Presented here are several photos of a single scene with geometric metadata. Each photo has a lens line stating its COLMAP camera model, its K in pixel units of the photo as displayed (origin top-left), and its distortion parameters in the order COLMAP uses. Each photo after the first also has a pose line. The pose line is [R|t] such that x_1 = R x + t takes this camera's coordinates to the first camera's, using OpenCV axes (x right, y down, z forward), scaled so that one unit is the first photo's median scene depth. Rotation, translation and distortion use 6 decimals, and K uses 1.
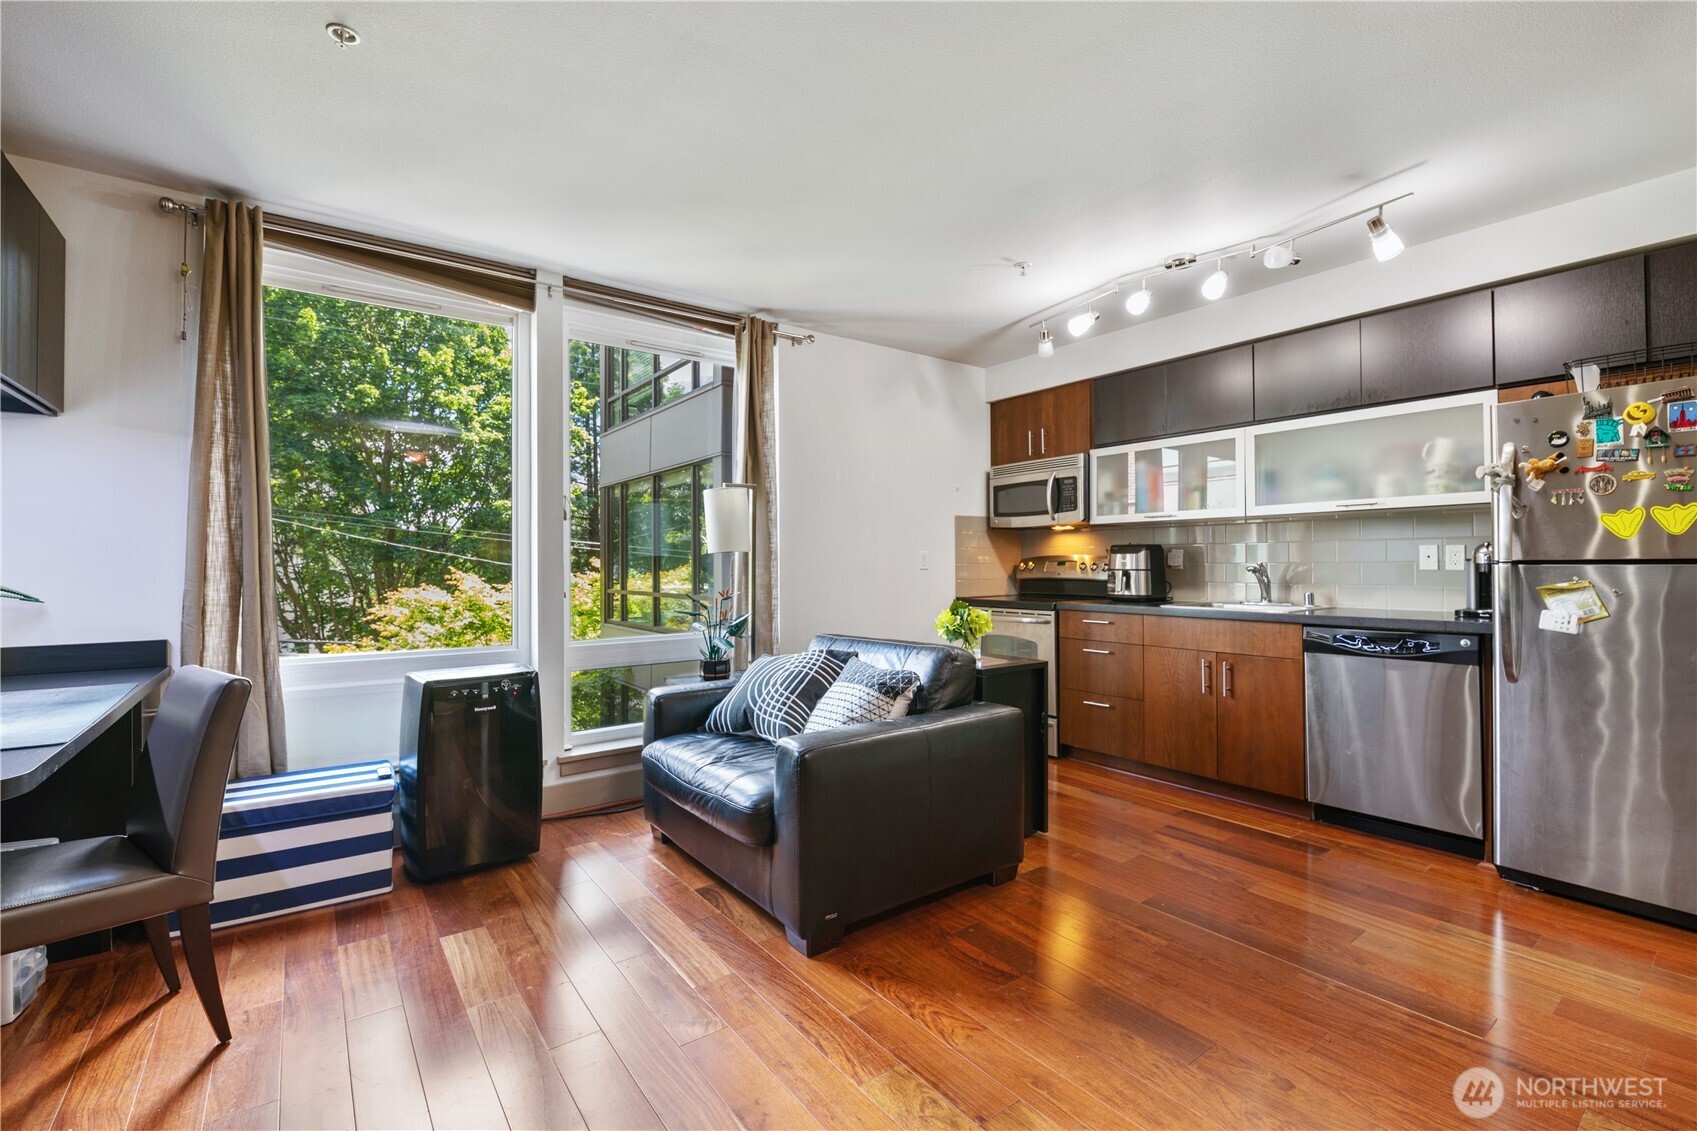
lens RADIAL K [[739.2, 0, 860.1], [0, 739.2, 558.7], [0, 0, 1]] dist [-0.001275, -0.005524]
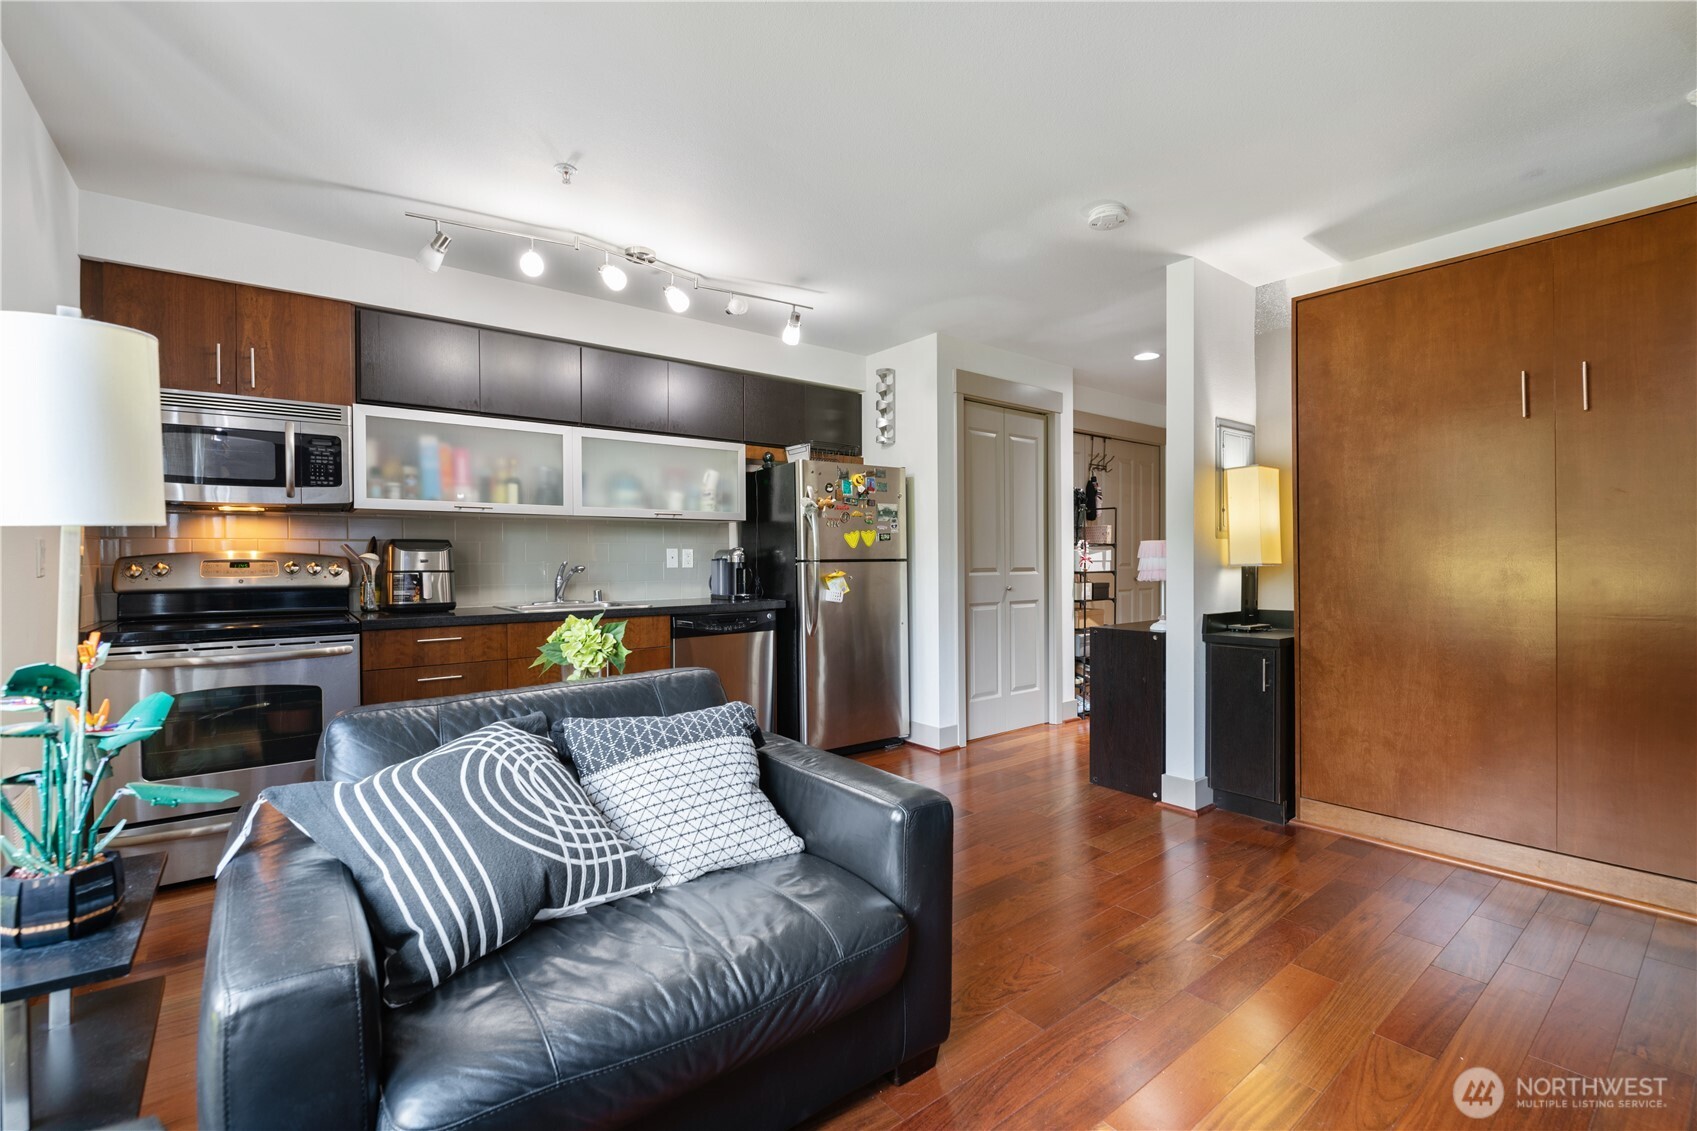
lens RADIAL K [[739.2, 0, 860.1], [0, 739.2, 558.7], [0, 0, 1]] dist [-0.001275, -0.005524]
pose [[-0.025125, 0.009202, 0.999642, -0.551398], [0.000769, 0.999958, -0.009185, 0.011757], [-0.999684, 0.000538, -0.025131, 0.724187]]
